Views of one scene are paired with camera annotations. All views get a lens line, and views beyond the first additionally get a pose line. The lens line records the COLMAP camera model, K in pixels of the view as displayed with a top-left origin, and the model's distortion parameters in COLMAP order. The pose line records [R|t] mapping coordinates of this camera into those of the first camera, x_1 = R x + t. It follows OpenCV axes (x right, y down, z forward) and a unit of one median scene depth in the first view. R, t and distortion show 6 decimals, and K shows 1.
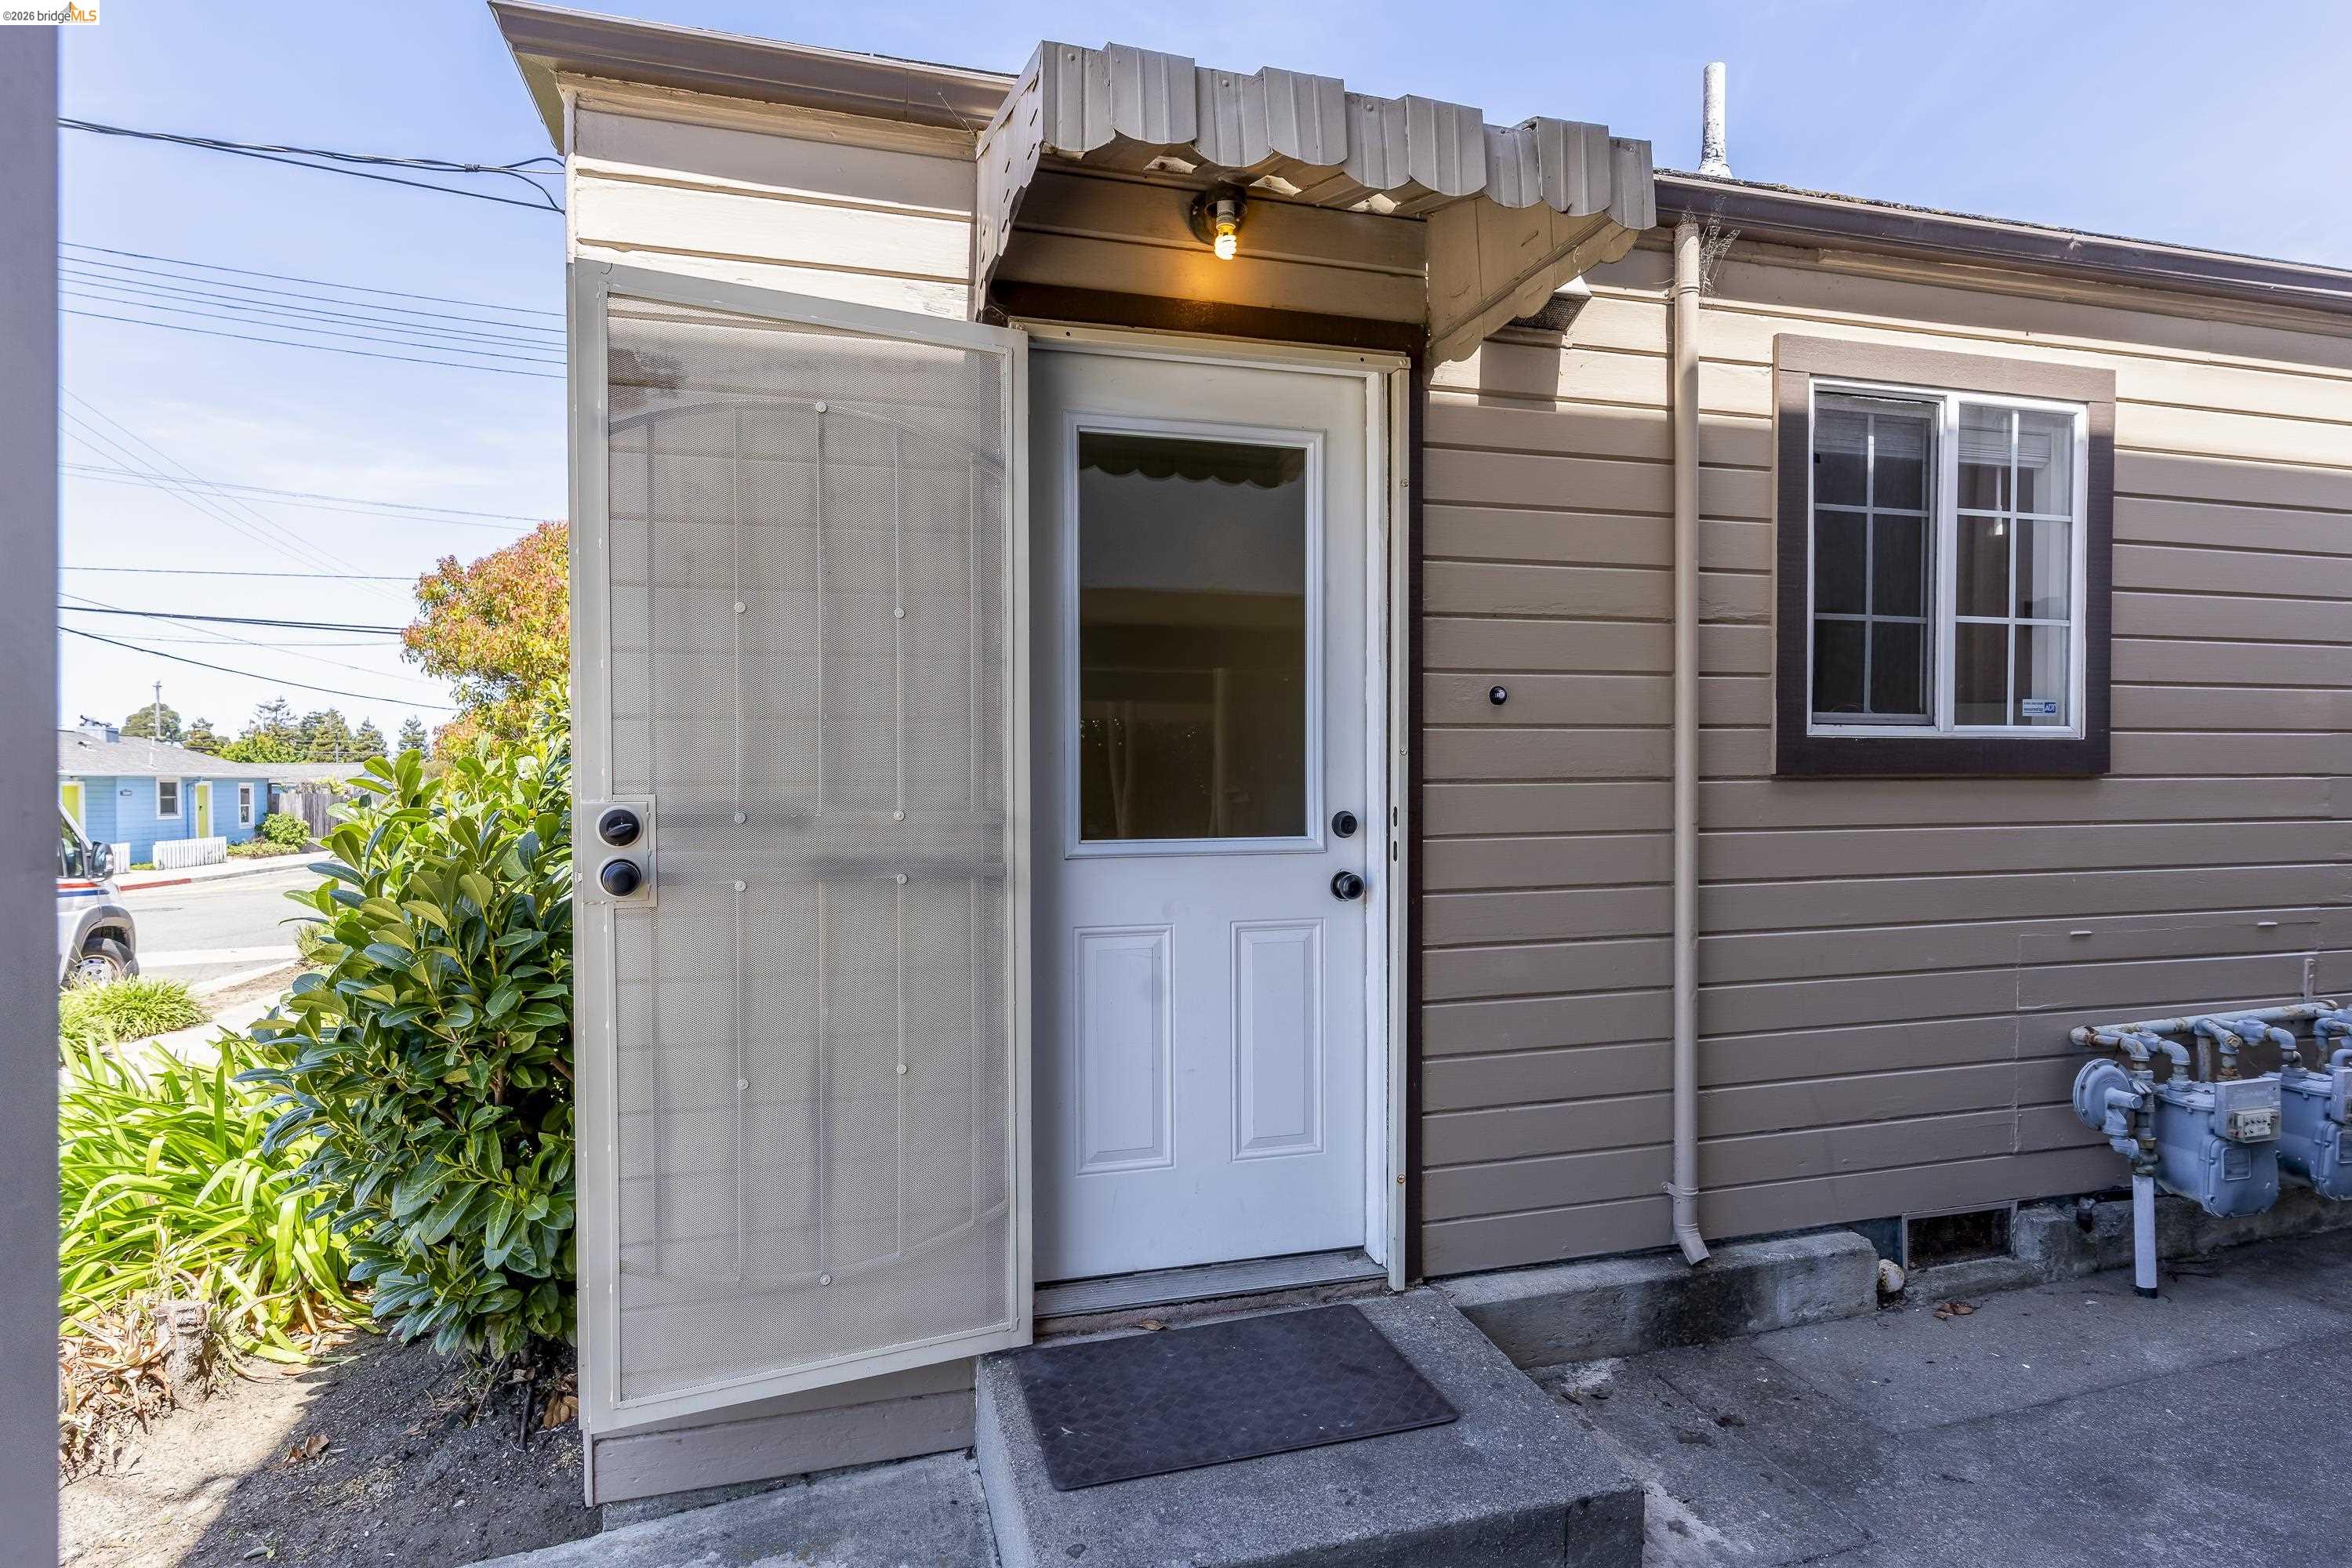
lens RADIAL K [[1267.6, 0, 1171.6], [0, 1267.6, 791.3], [0, 0, 1]] dist [0.003214, 0.000470]
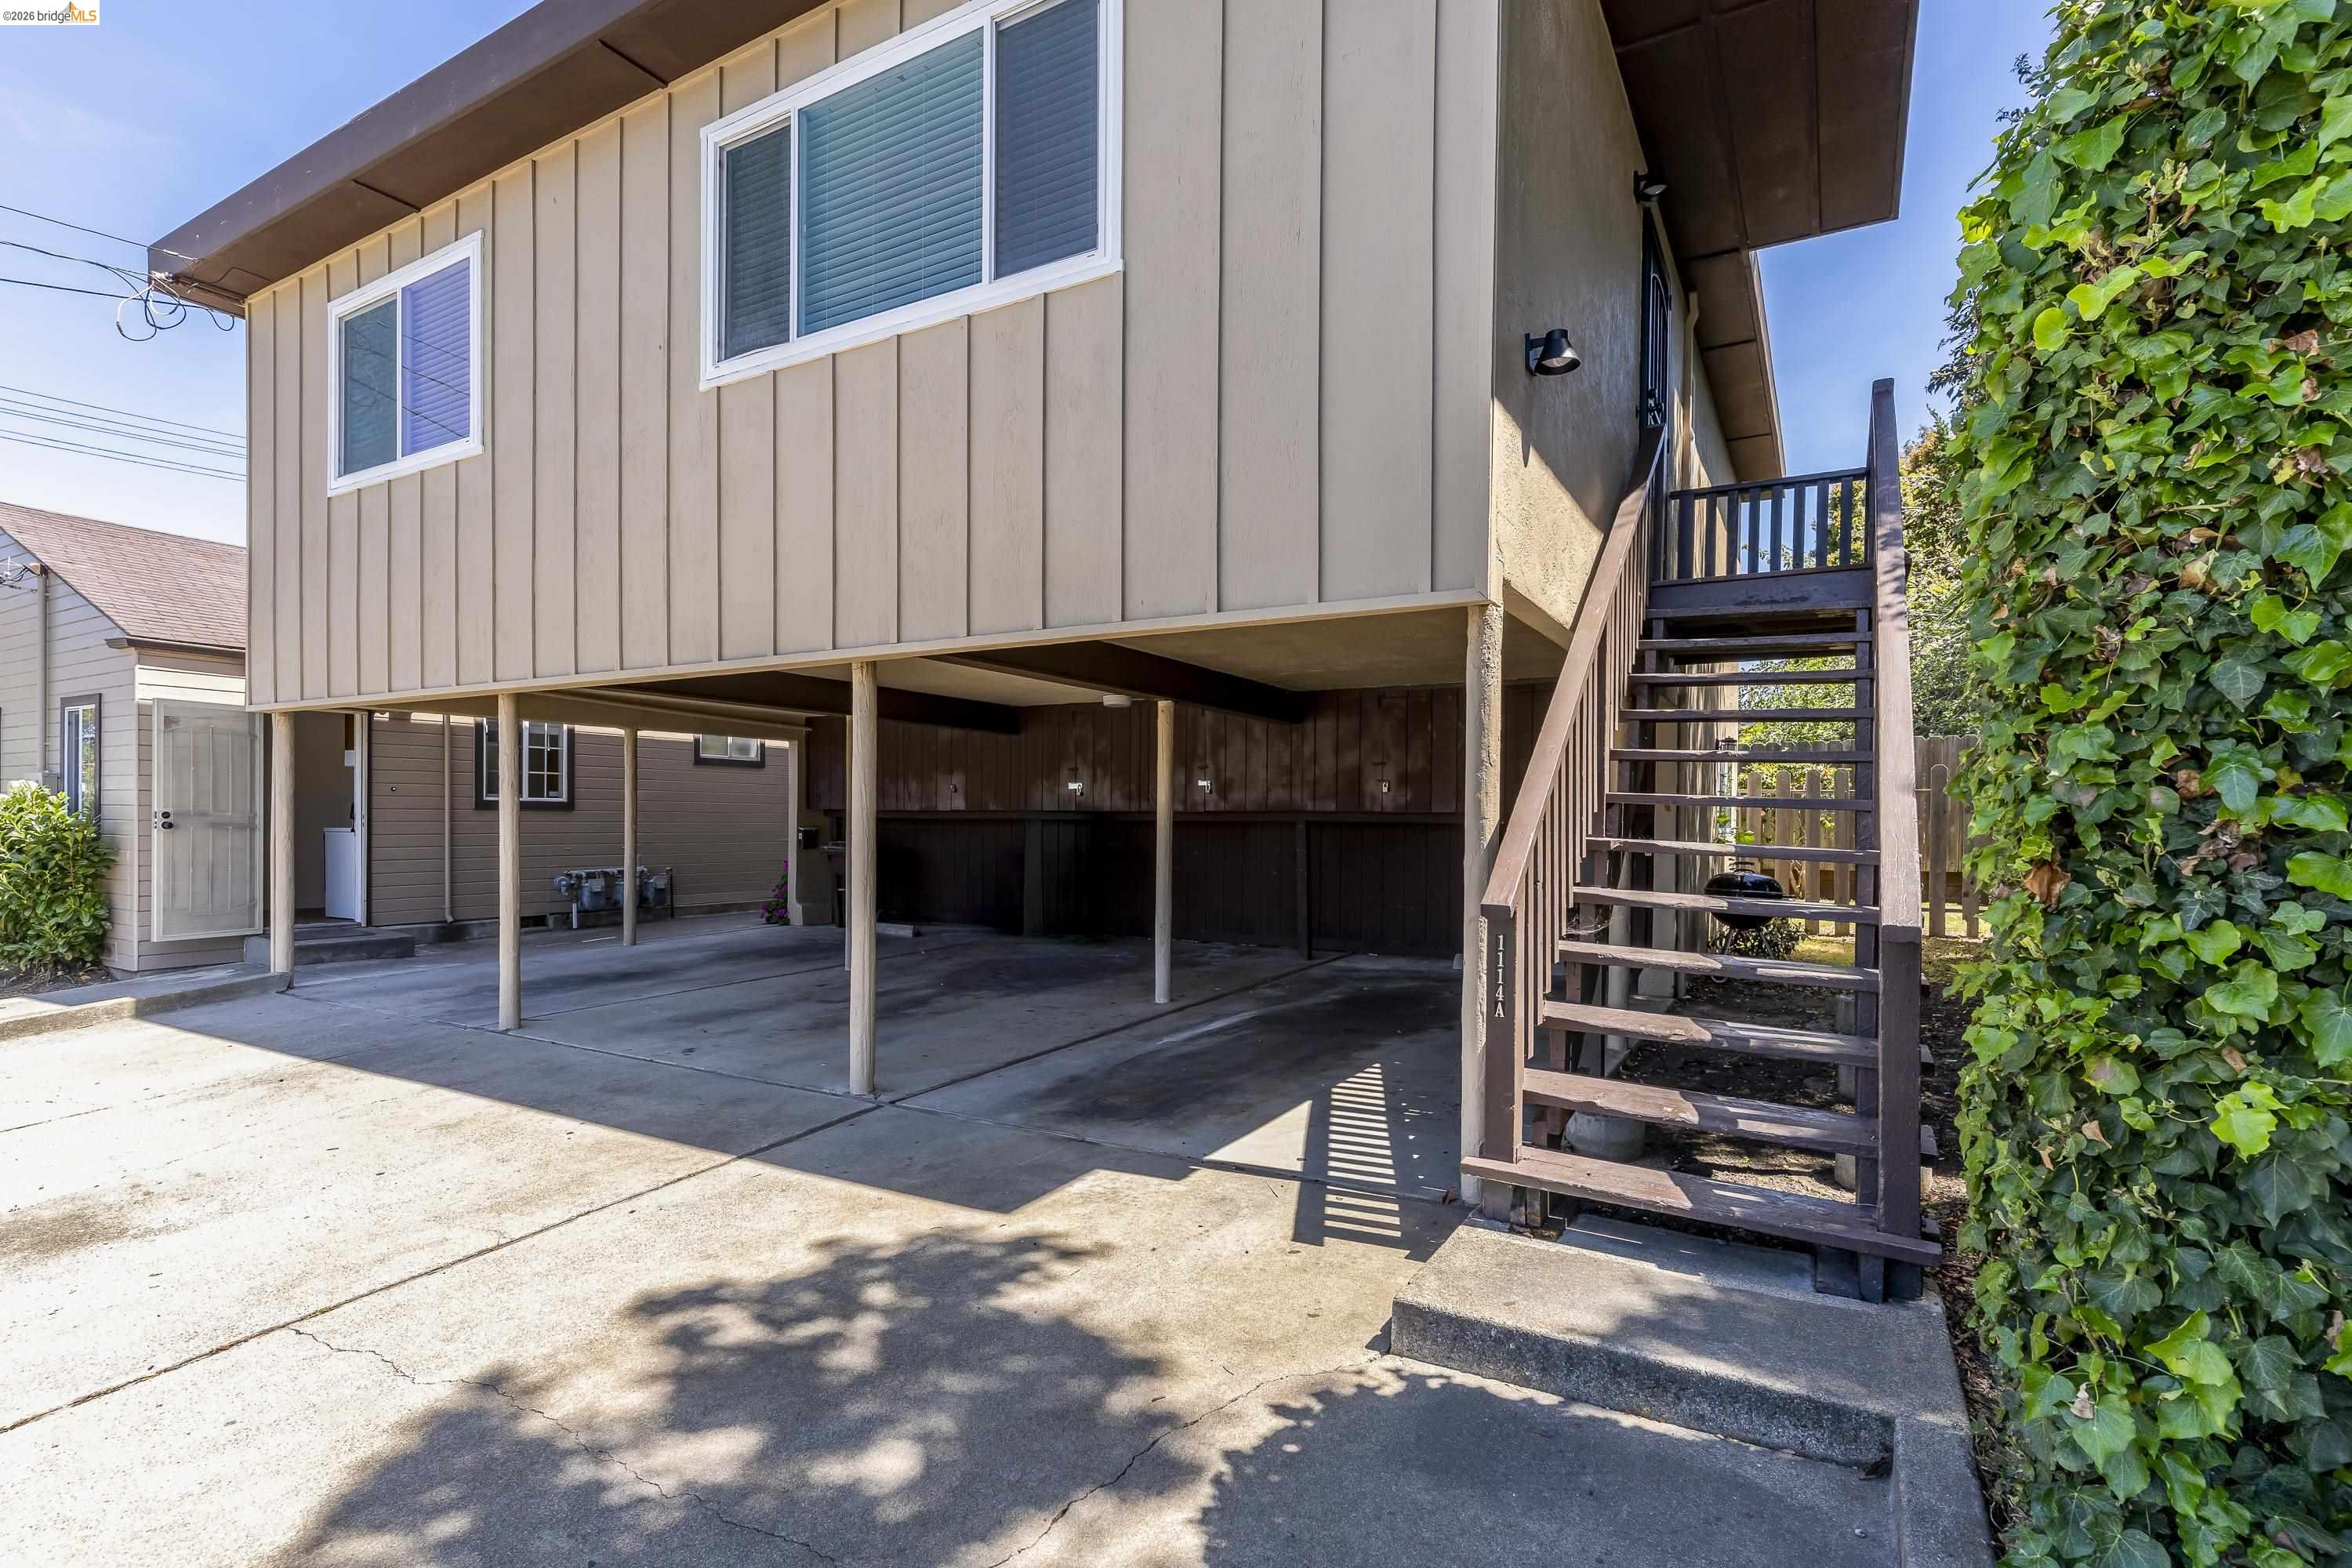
lens RADIAL K [[1130.5, 0, 1165.2], [0, 1130.5, 817.4], [0, 0, 1]] dist [0.003255, 0.000541]
pose [[0.724520, 0.010648, 0.689171, -0.445611], [-0.001040, 0.999896, -0.014356, 0.065914], [-0.689253, 0.009684, 0.724456, -3.235364]]
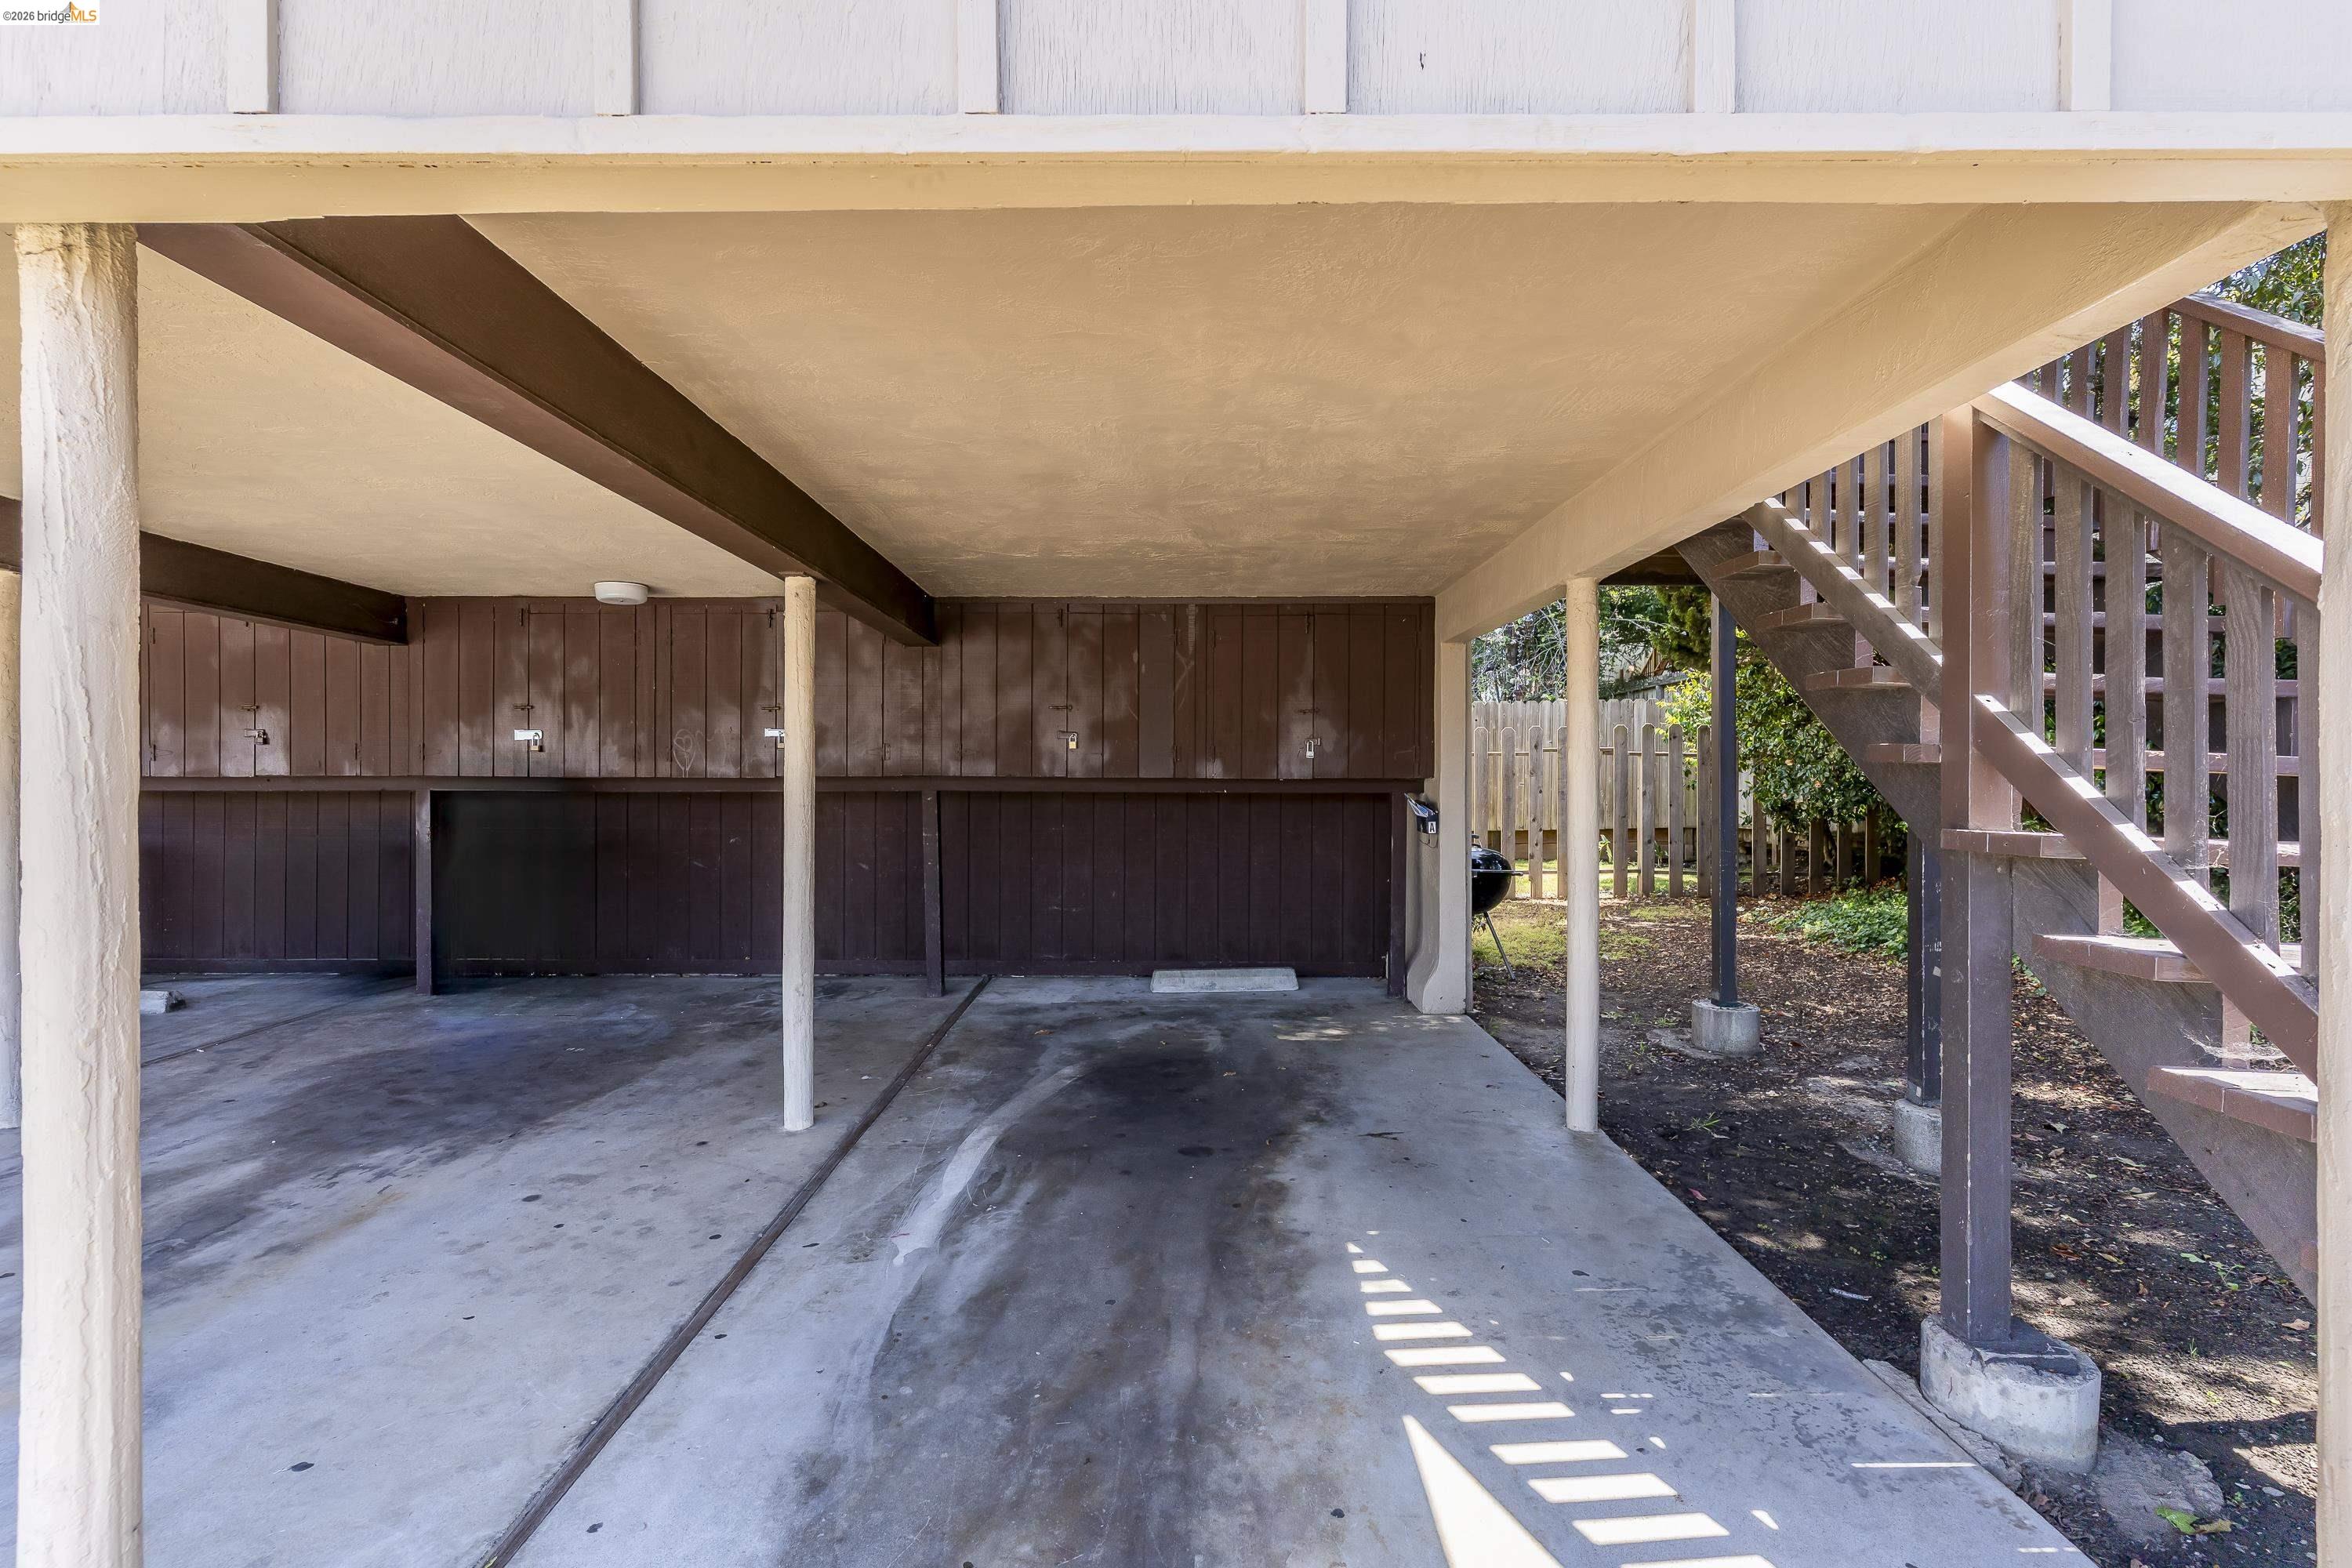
lens RADIAL K [[1130.5, 0, 1176.4], [0, 1130.5, 790.2], [0, 0, 1]] dist [0.003255, 0.000541]
pose [[0.275983, -0.002624, 0.961159, 0.063444], [0.011232, 0.999937, -0.000495, 0.036301], [-0.961097, 0.010933, 0.275995, -2.280151]]
